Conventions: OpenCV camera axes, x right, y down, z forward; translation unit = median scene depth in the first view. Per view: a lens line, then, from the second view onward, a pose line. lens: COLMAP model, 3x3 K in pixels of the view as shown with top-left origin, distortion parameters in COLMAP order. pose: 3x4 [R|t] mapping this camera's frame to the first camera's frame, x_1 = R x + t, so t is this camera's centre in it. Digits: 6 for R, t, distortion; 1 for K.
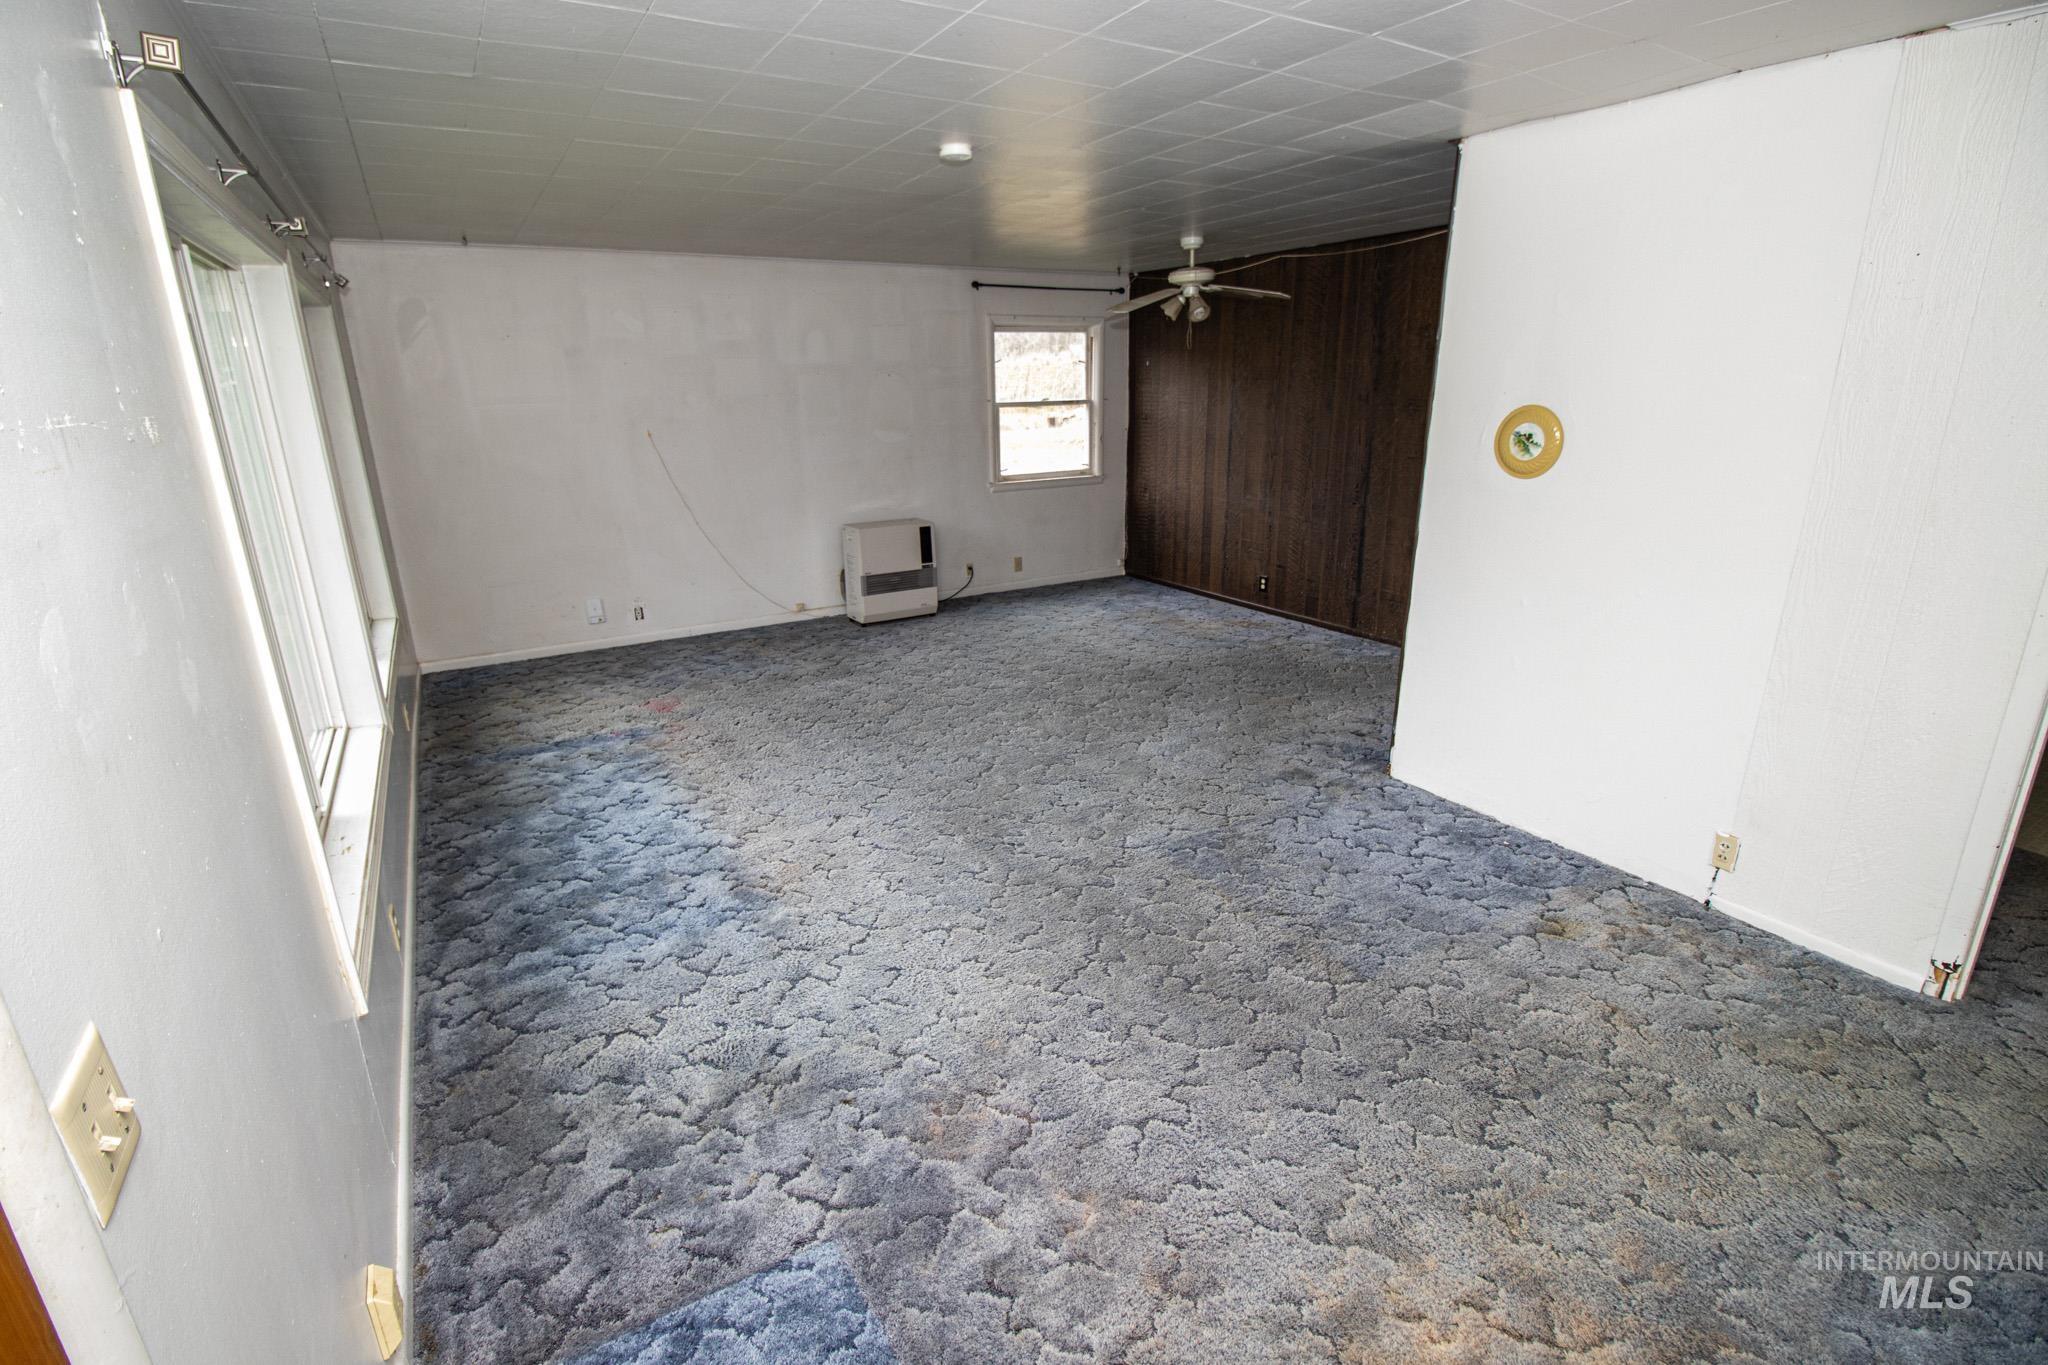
lens RADIAL K [[958.7, 0, 1017.1], [0, 958.7, 683.2], [0, 0, 1]] dist [-0.003859, -0.000463]
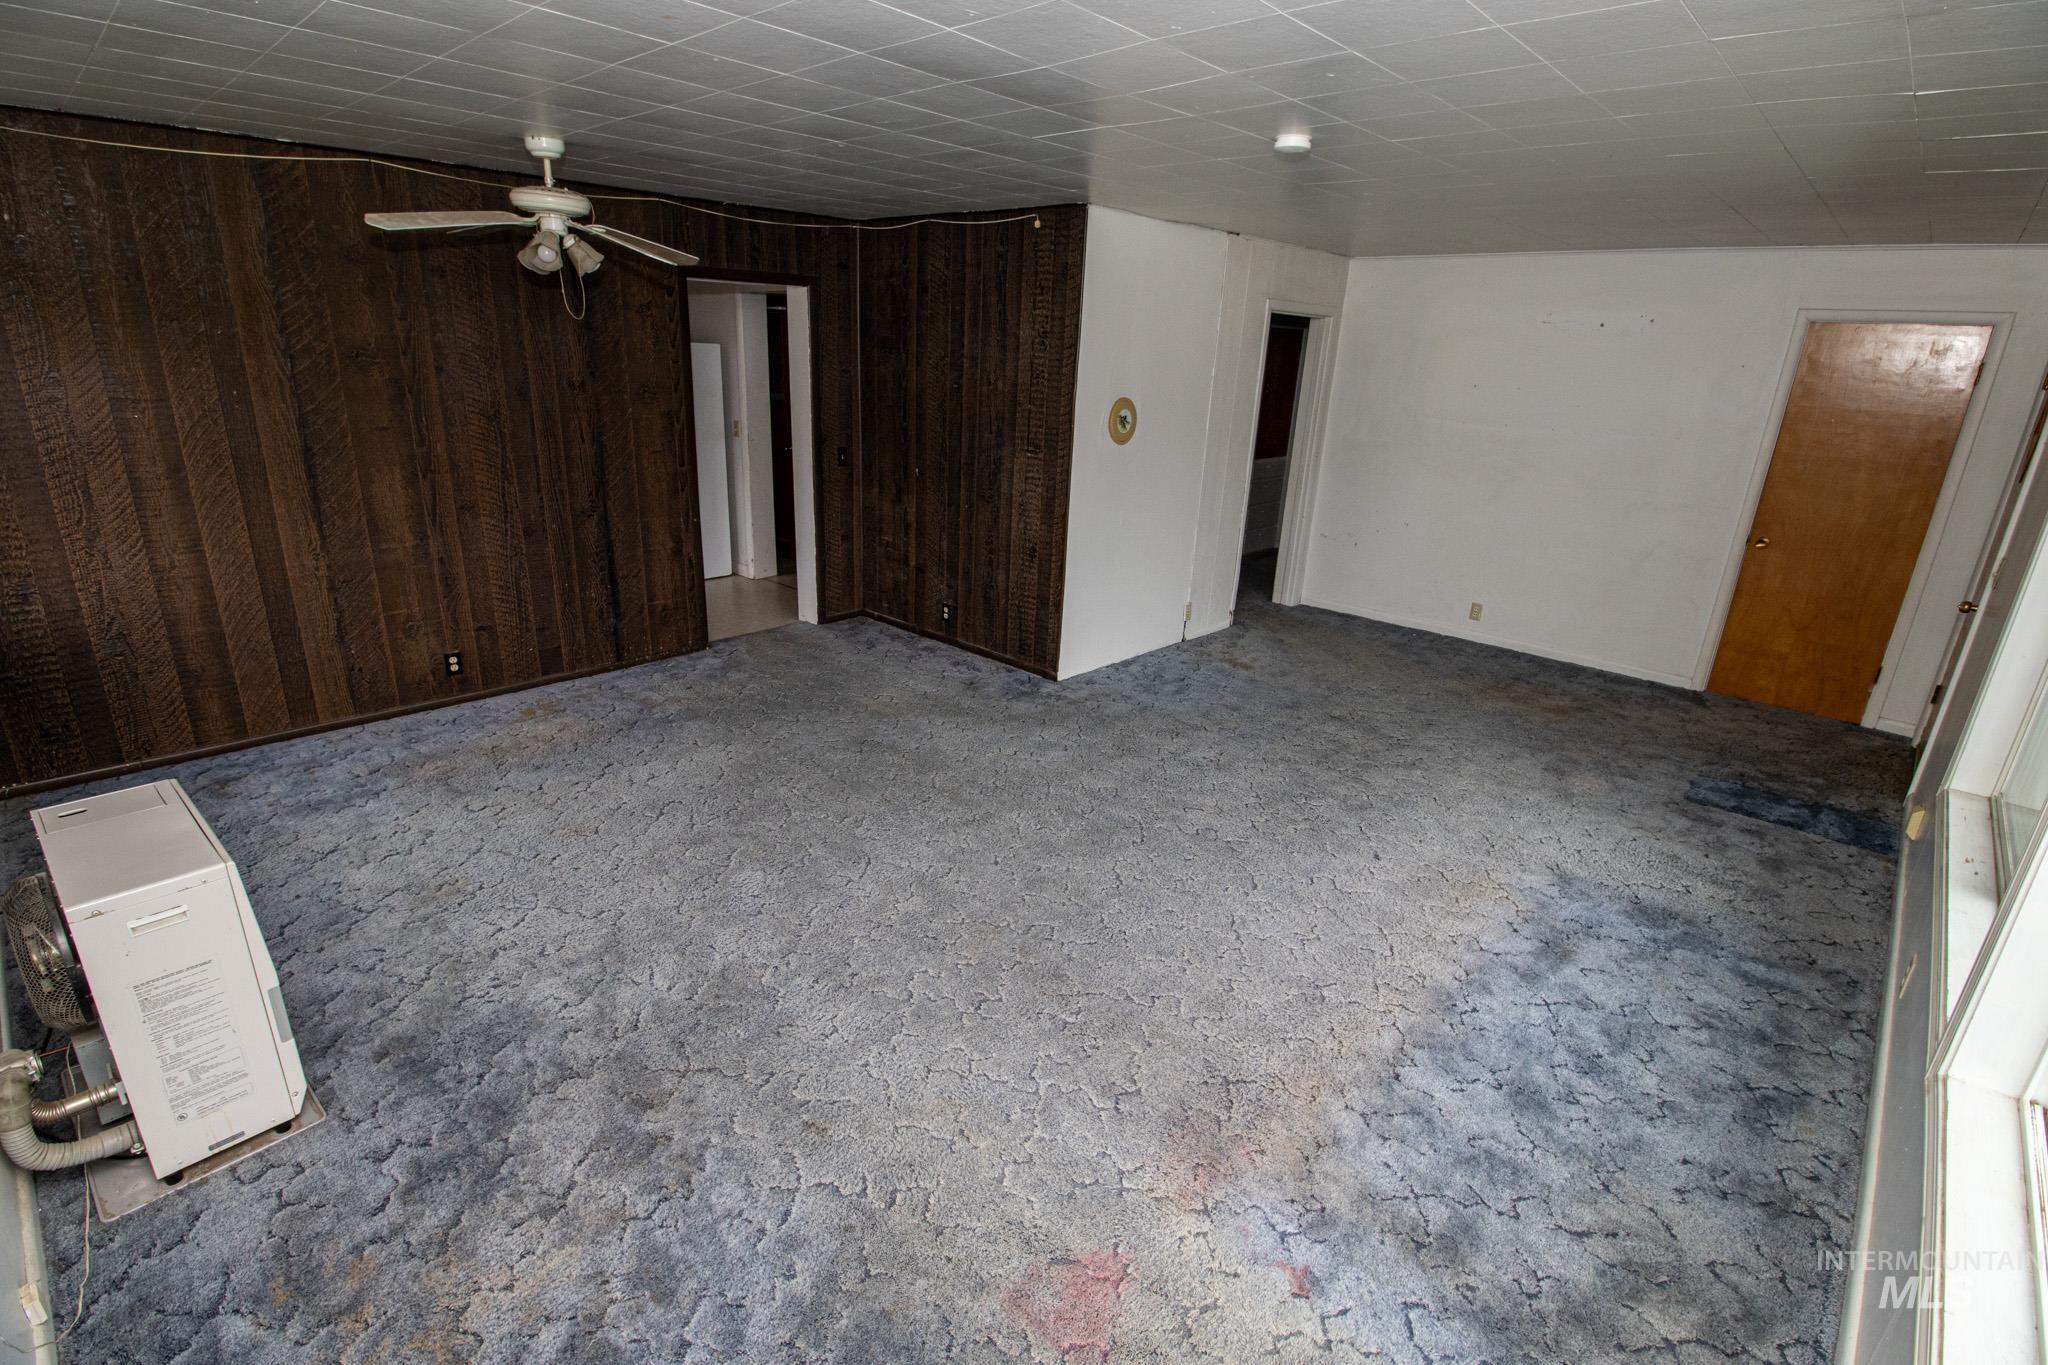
lens RADIAL K [[958.7, 0, 1016.4], [0, 958.7, 684.5], [0, 0, 1]] dist [-0.003859, -0.000463]
pose [[-0.270827, -0.314471, 0.909814, -0.575190], [0.256902, 0.887245, 0.383143, -0.304659], [-0.927714, 0.337499, -0.159502, 0.921884]]
